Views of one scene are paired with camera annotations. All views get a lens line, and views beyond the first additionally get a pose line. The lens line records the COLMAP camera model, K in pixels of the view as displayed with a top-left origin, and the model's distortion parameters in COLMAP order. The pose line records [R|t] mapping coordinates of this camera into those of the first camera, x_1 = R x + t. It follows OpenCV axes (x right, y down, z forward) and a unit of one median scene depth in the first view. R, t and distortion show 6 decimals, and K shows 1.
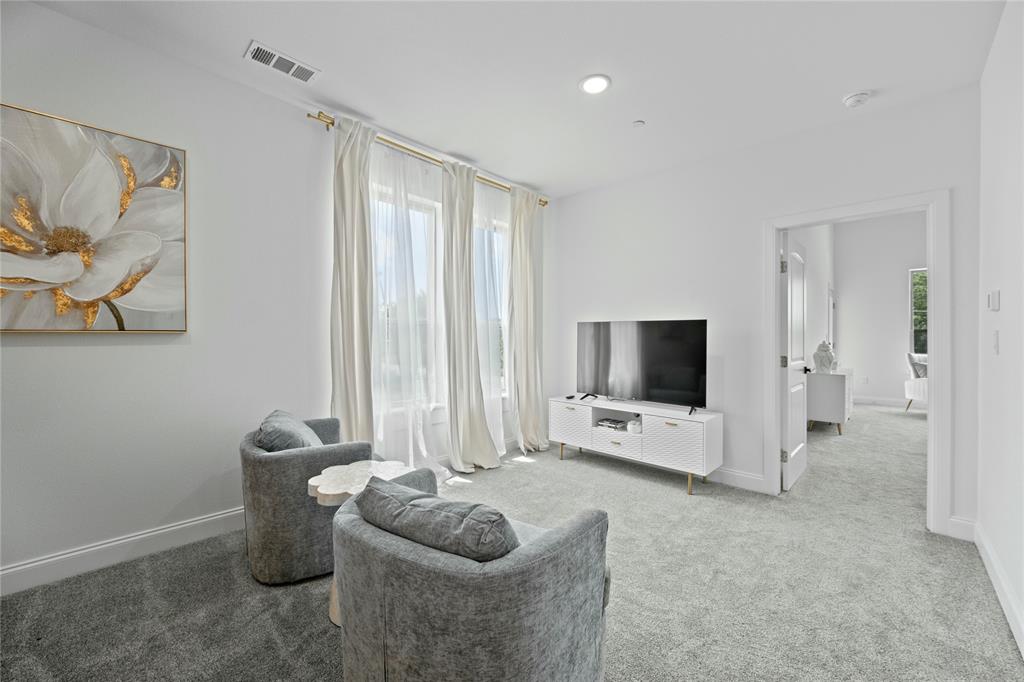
lens RADIAL K [[409.7, 0, 515.5], [0, 409.7, 342.2], [0, 0, 1]] dist [-0.007042, -0.000399]
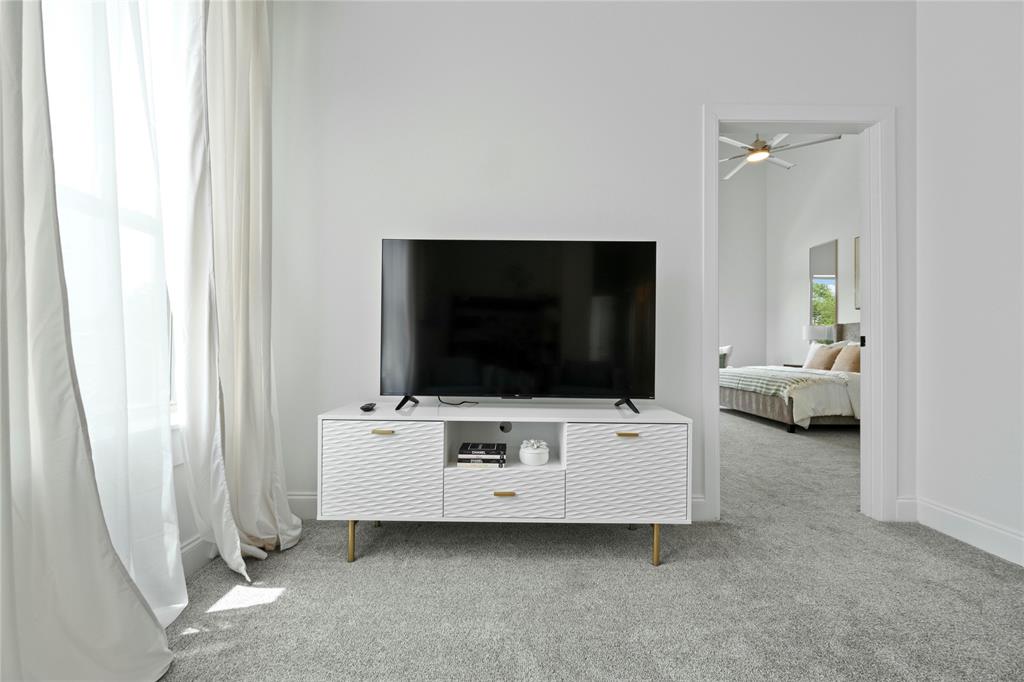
lens RADIAL K [[409.7, 0, 501.1], [0, 409.7, 348.6], [0, 0, 1]] dist [-0.007042, -0.000399]
pose [[0.728819, 0.003434, 0.684697, -0.061761], [0.007693, 0.999883, -0.013204, 0.080908], [-0.684663, 0.014890, 0.728708, 0.600610]]
